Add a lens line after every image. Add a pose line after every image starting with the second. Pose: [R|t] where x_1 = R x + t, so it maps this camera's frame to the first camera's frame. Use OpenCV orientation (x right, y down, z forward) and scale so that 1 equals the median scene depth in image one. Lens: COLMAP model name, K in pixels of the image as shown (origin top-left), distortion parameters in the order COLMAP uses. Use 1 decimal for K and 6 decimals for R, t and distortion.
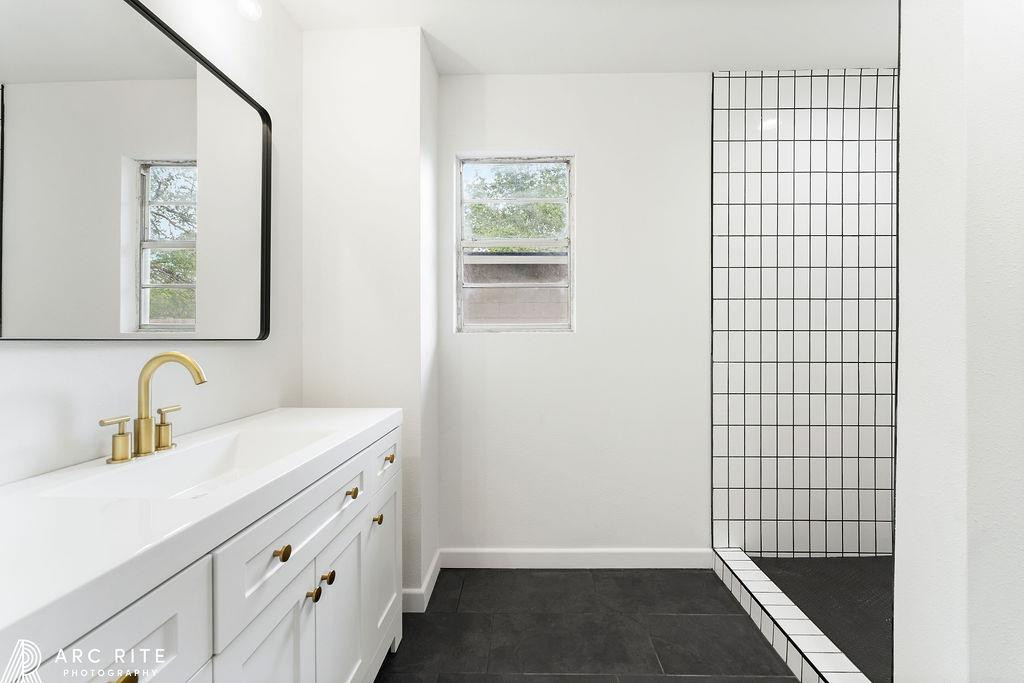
lens RADIAL K [[419.7, 0, 515.7], [0, 419.7, 342.1], [0, 0, 1]] dist [0.019926, 0.000068]
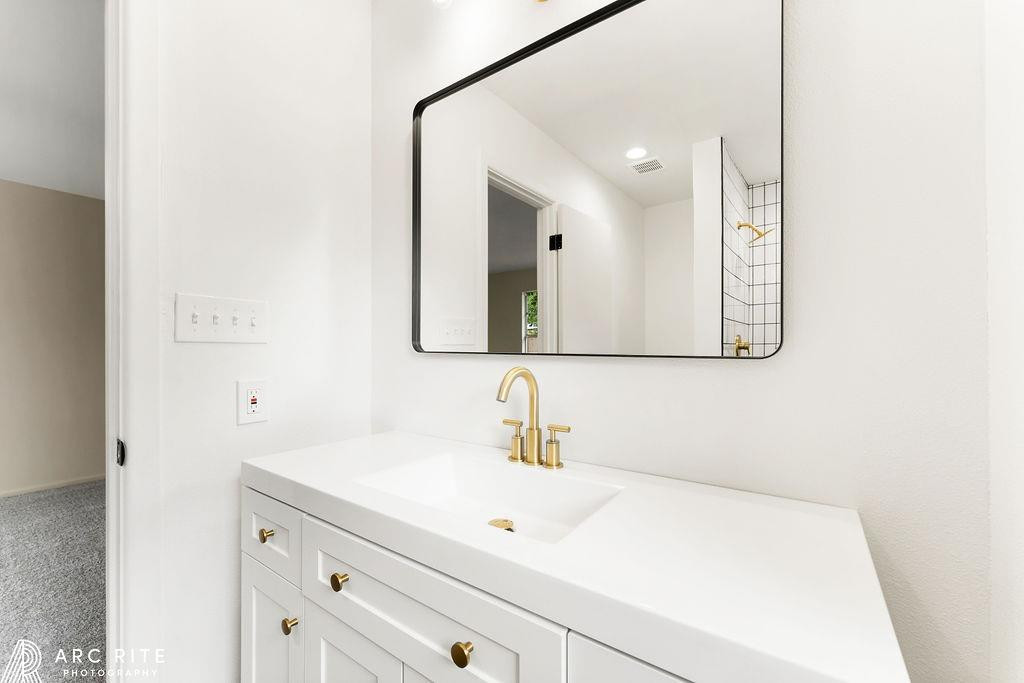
lens RADIAL K [[419.7, 0, 513.3], [0, 419.7, 339.9], [0, 0, 1]] dist [0.019926, 0.000068]
pose [[-0.537981, -0.013298, -0.842852, 0.043918], [-0.002538, 0.999897, -0.014156, -0.028754], [0.842953, -0.005477, -0.537959, 1.536523]]
